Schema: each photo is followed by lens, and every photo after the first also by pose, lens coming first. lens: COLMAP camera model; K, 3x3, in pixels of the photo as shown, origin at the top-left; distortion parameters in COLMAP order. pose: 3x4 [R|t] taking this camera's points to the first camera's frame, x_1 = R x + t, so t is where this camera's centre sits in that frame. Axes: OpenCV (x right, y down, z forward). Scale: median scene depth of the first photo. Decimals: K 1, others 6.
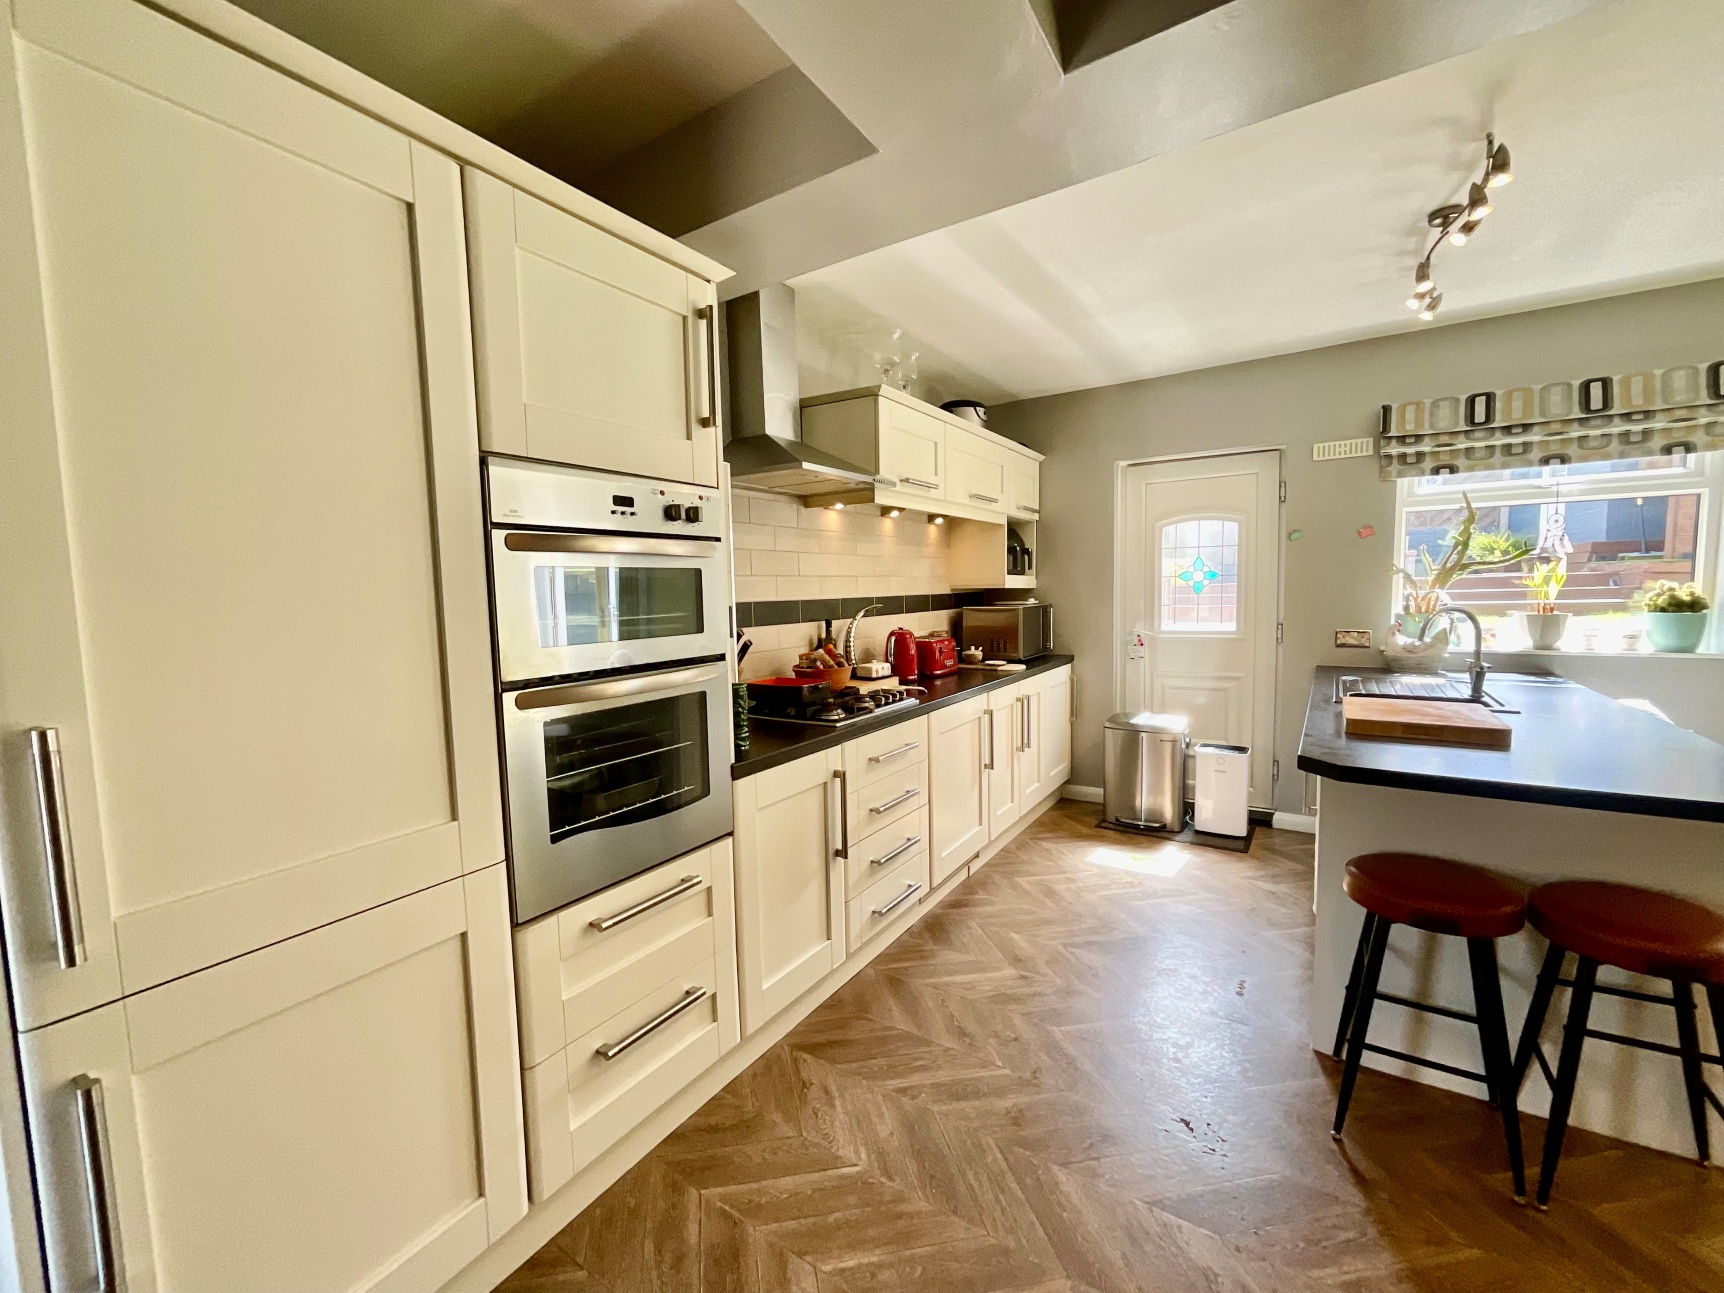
lens RADIAL K [[697.6, 0, 860.7], [0, 697.6, 648.2], [0, 0, 1]] dist [-0.000564, 0.000483]
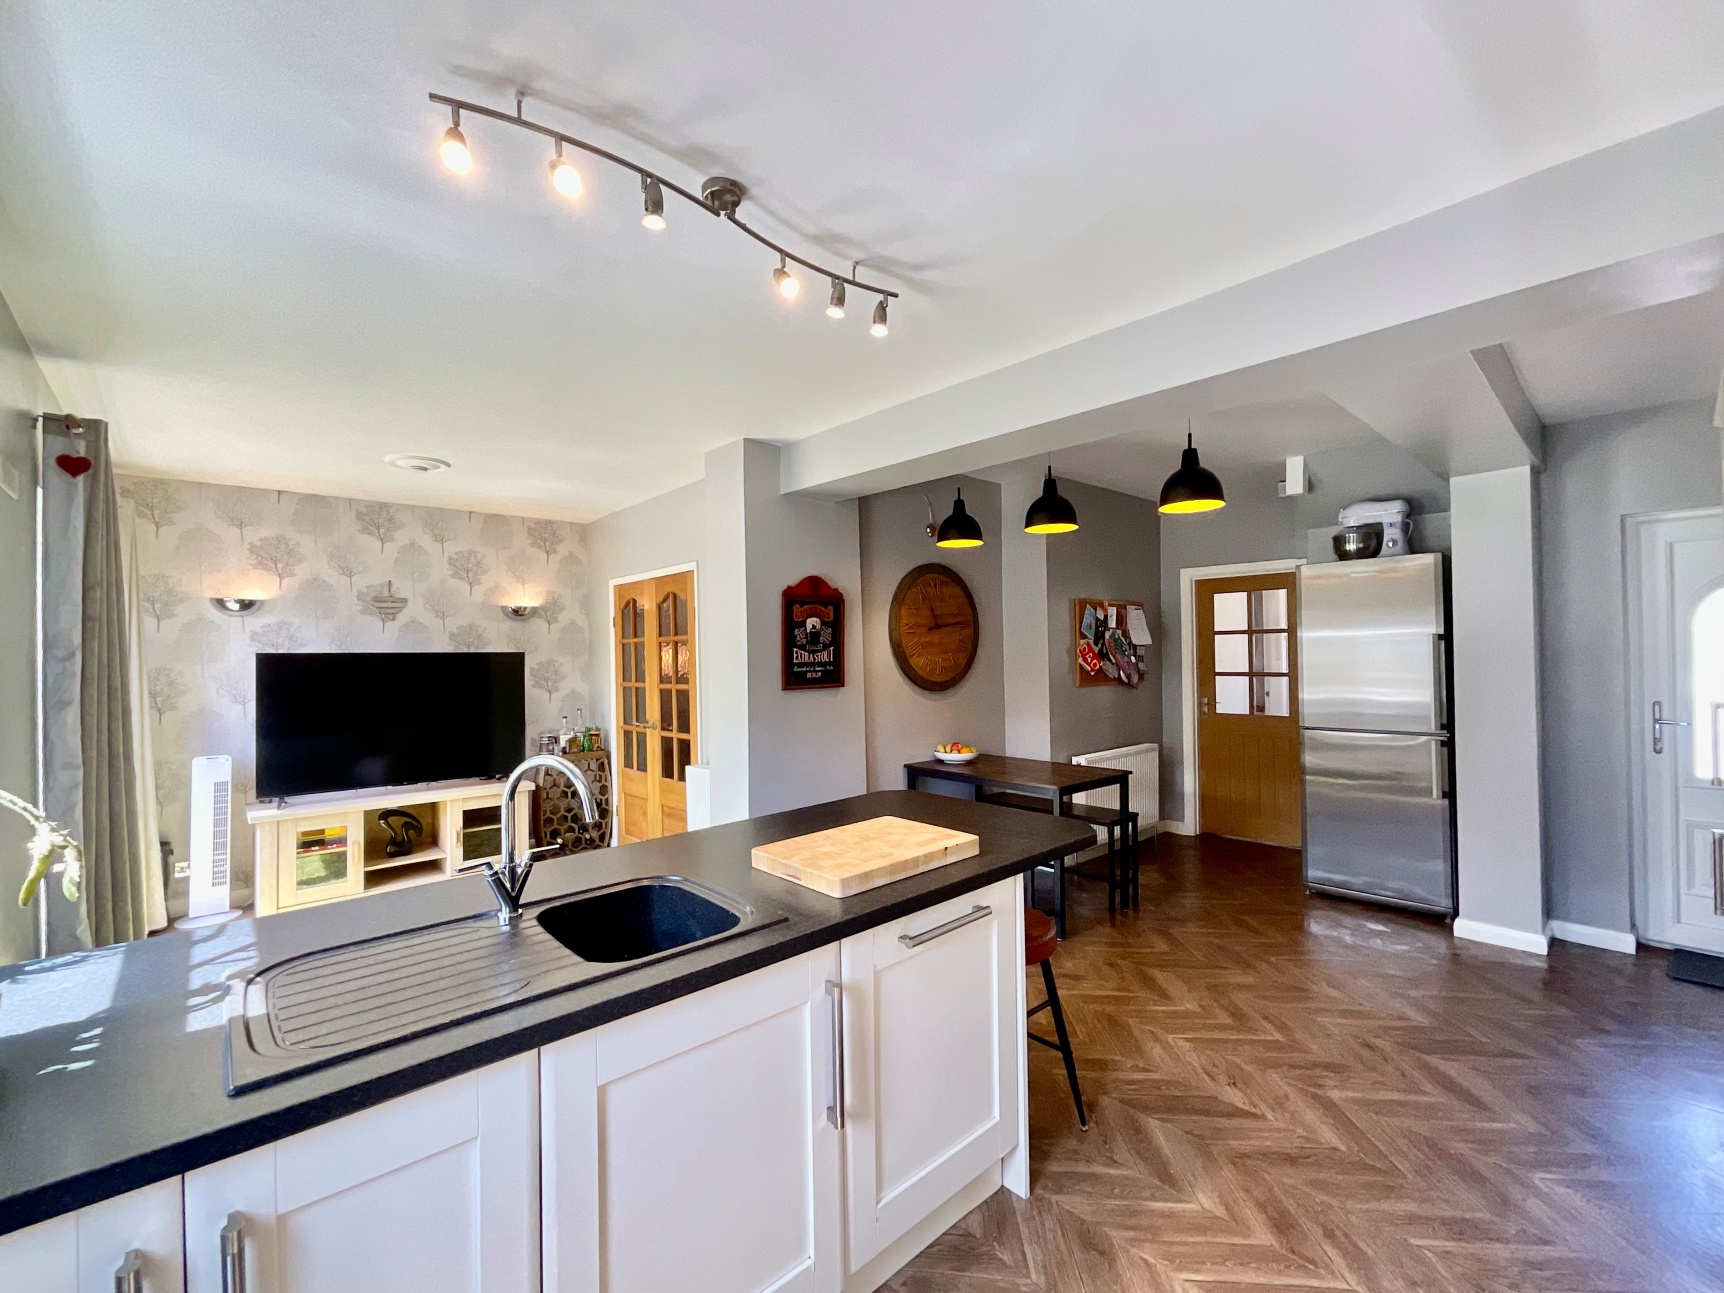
lens RADIAL K [[745.6, 0, 862.0], [0, 745.6, 646.5], [0, 0, 1]] dist [-0.000153, 0.000137]
pose [[-0.967483, 0.046011, 0.248717, 0.366538], [0.064664, 0.995632, 0.067353, -0.136563], [-0.244531, 0.081246, -0.966232, 1.208052]]
